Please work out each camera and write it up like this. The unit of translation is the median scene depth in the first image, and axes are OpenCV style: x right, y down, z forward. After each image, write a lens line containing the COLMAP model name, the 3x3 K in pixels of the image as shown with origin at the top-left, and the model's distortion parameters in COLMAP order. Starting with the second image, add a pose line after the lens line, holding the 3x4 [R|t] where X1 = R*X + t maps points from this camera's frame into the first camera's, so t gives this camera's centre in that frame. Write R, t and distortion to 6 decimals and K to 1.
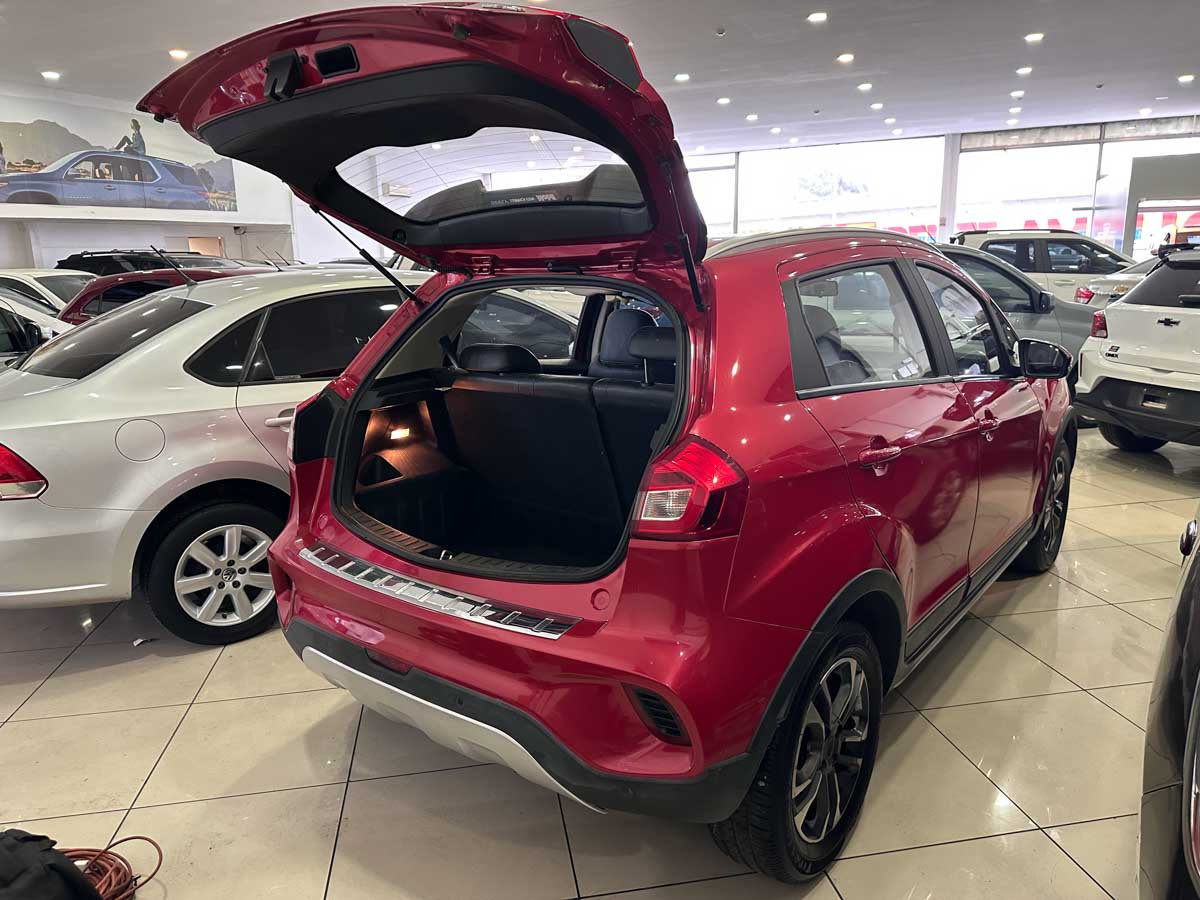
lens RADIAL K [[862.6, 0, 593.2], [0, 862.6, 442.4], [0, 0, 1]] dist [0.030407, -0.027301]
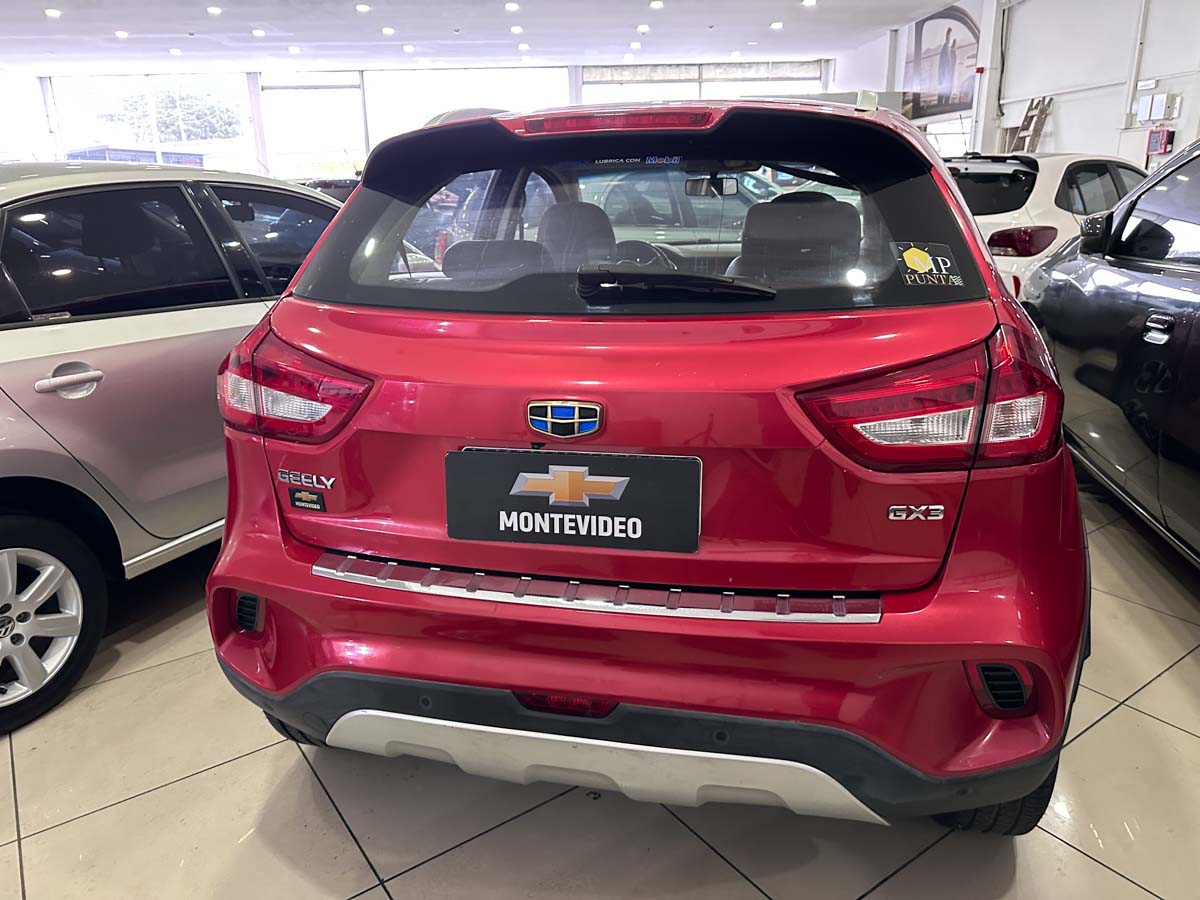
lens RADIAL K [[862.6, 0, 594.7], [0, 862.6, 438.9], [0, 0, 1]] dist [0.030407, -0.027301]
pose [[0.901273, -0.116347, 0.417338, -0.279148], [0.088572, 0.992403, 0.085387, -0.002830], [-0.424102, -0.039992, 0.904731, 0.233301]]
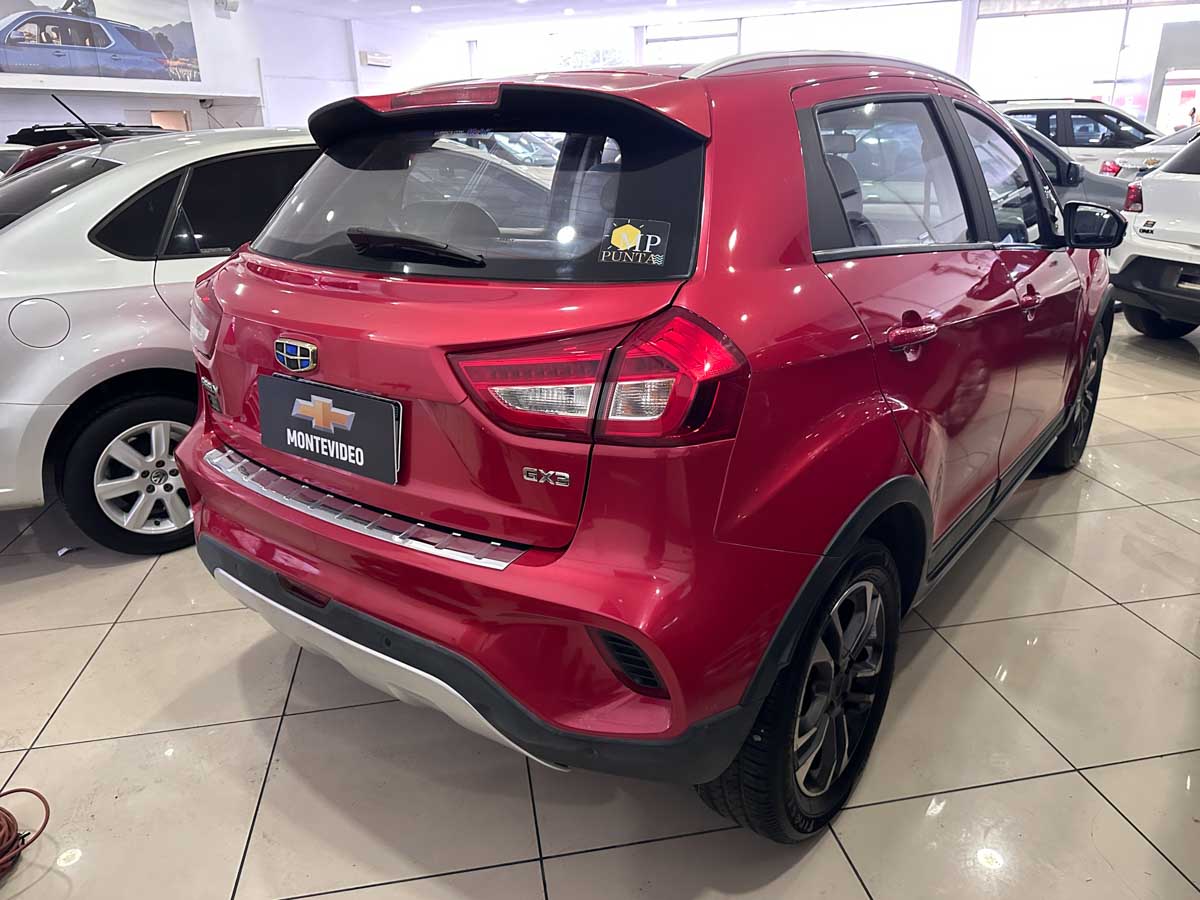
lens RADIAL K [[862.6, 0, 600.3], [0, 862.6, 440.8], [0, 0, 1]] dist [0.030407, -0.027301]
pose [[0.999915, -0.003298, 0.012595, 0.019476], [0.001725, 0.992422, 0.122864, 0.007731], [-0.012904, -0.122832, 0.992344, 0.120710]]
